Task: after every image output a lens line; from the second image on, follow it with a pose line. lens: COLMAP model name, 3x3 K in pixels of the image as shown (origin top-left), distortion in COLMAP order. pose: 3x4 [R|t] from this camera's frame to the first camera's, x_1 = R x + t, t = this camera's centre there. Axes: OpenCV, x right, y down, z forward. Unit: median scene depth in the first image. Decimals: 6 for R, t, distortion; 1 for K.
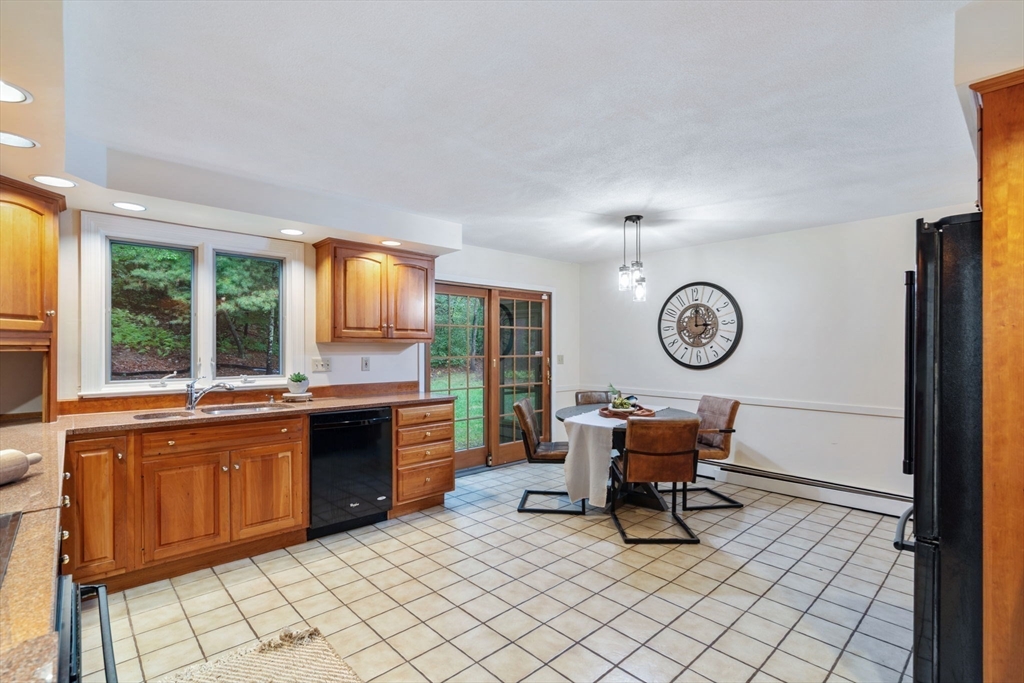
lens RADIAL K [[471.1, 0, 514.8], [0, 471.1, 346.0], [0, 0, 1]] dist [-0.001651, 0.000411]
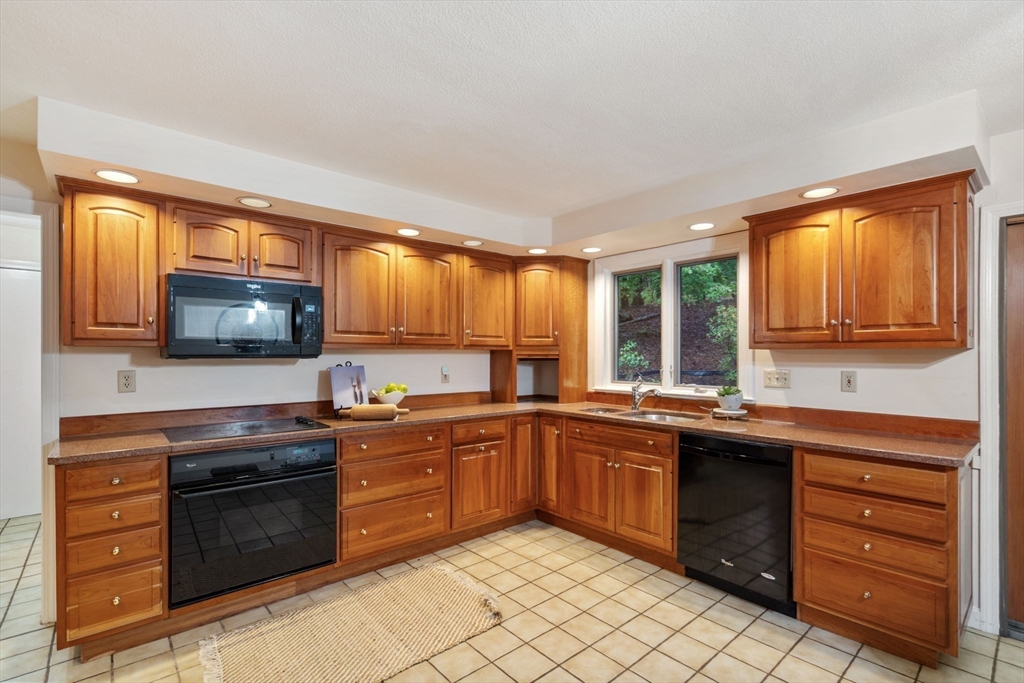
lens RADIAL K [[471.1, 0, 514.8], [0, 471.1, 346.0], [0, 0, 1]] dist [-0.001651, 0.000411]
pose [[-0.031014, -0.019477, -0.999329, 0.466677], [0.002000, 0.999807, -0.019548, 0.001179], [0.999517, -0.002605, -0.030969, 0.728061]]
